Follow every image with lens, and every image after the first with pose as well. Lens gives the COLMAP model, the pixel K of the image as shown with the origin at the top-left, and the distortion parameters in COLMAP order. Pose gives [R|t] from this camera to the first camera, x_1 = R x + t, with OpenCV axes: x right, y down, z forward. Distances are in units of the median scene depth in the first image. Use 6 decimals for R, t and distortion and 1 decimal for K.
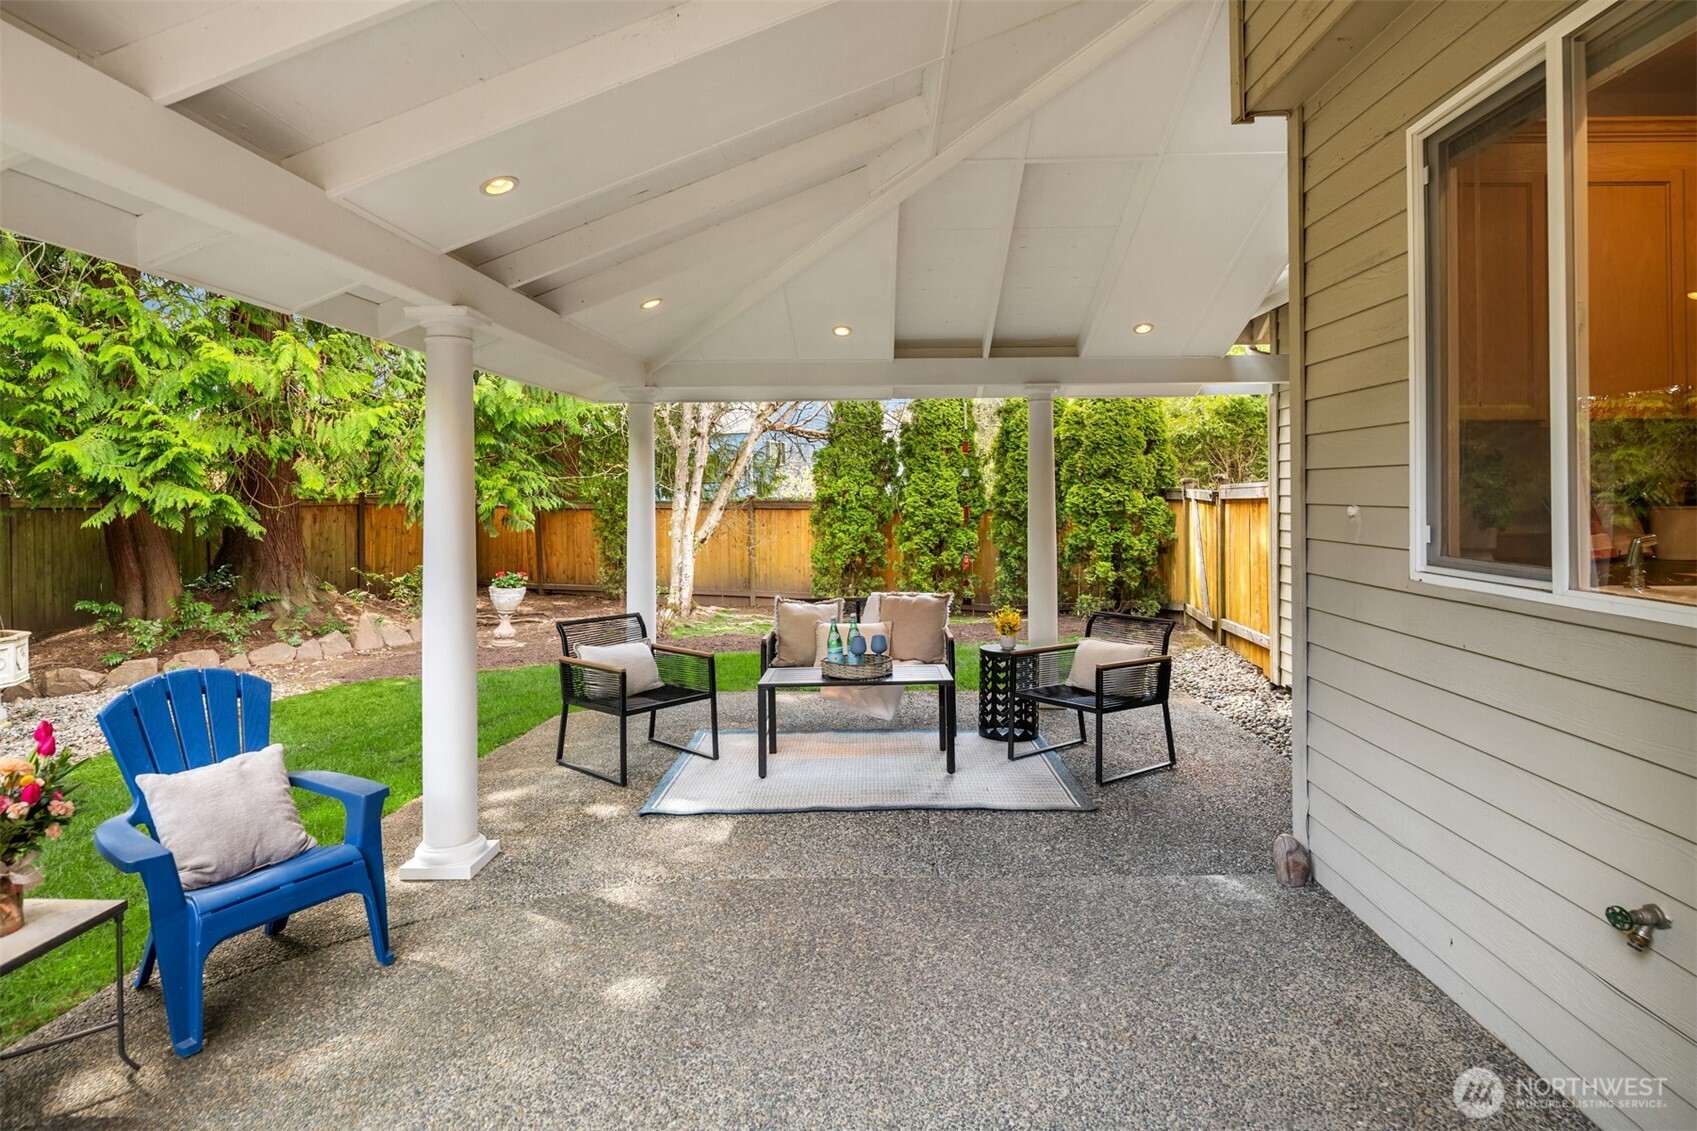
lens RADIAL K [[914.7, 0, 848.5], [0, 914.7, 565.5], [0, 0, 1]] dist [-0.000476, -0.000853]
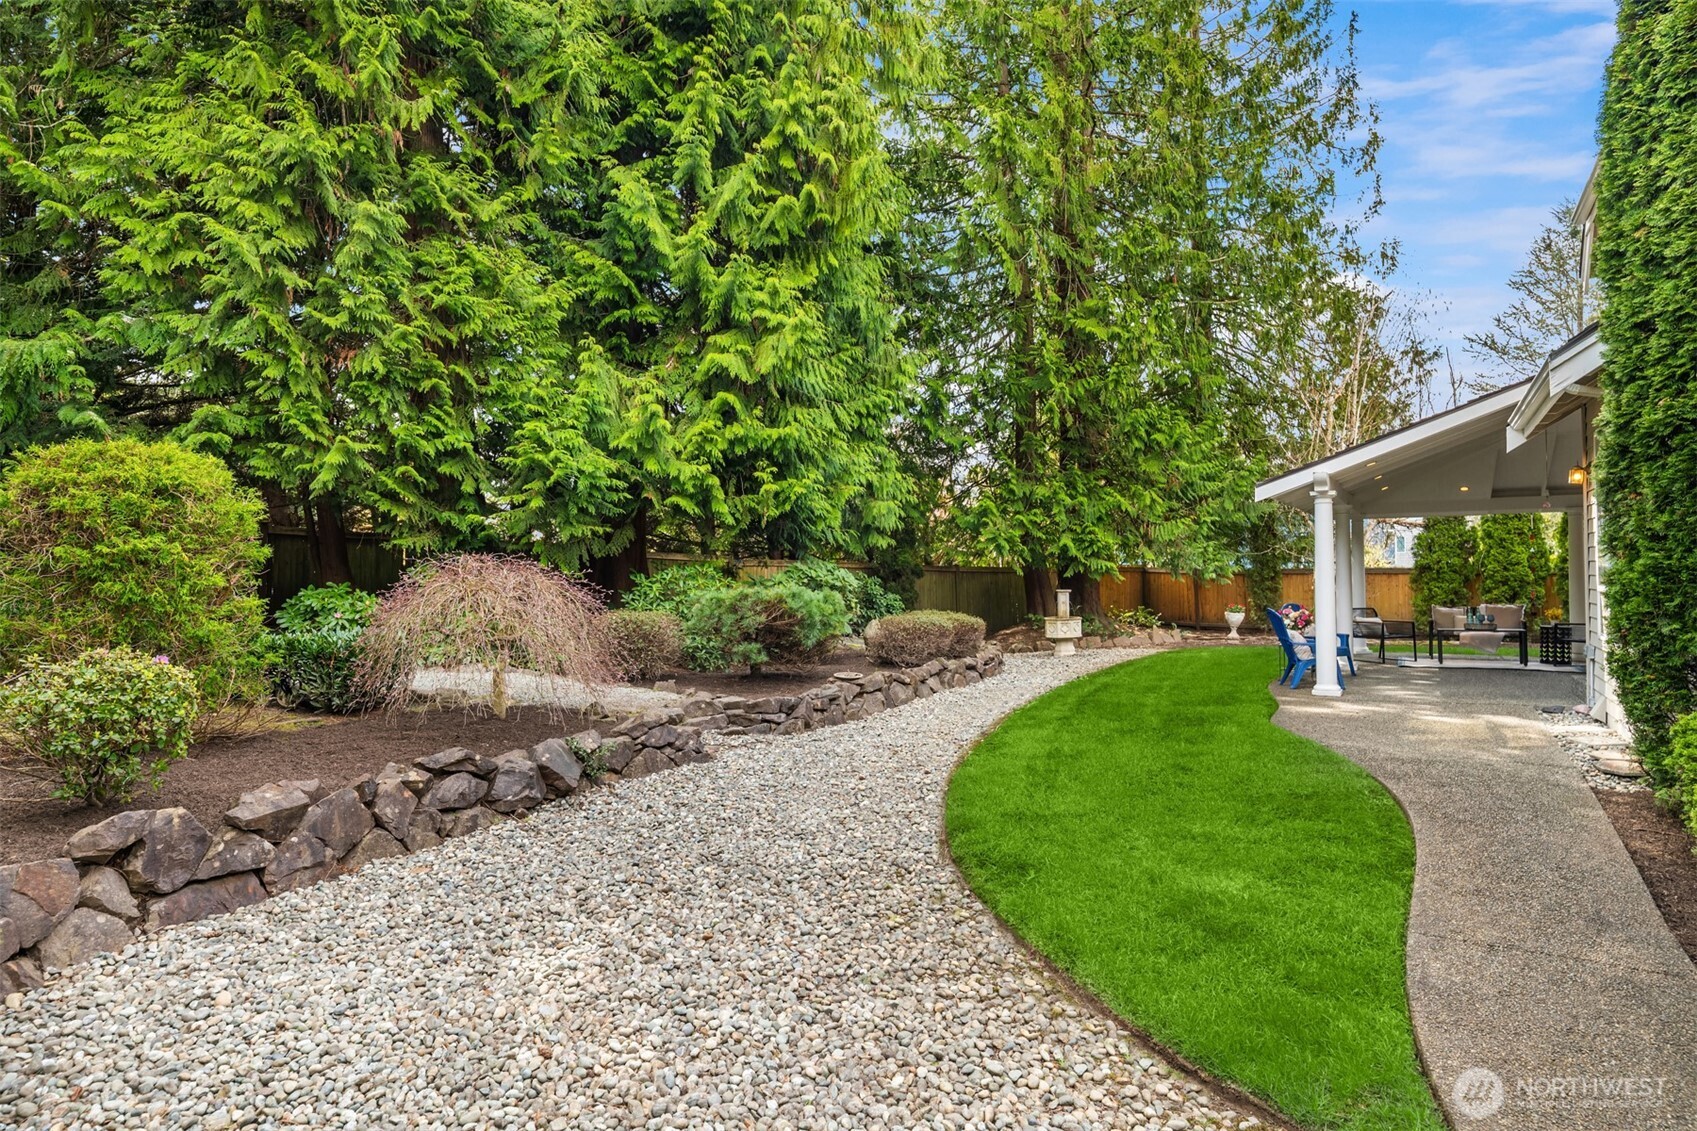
lens RADIAL K [[914.7, 0, 848.5], [0, 914.7, 565.5], [0, 0, 1]] dist [-0.000476, -0.000853]
pose [[0.866910, -0.001502, -0.498462, -0.104021], [-0.038684, 0.996777, -0.070281, 0.078611], [0.496961, 0.080210, 0.864058, -0.889533]]
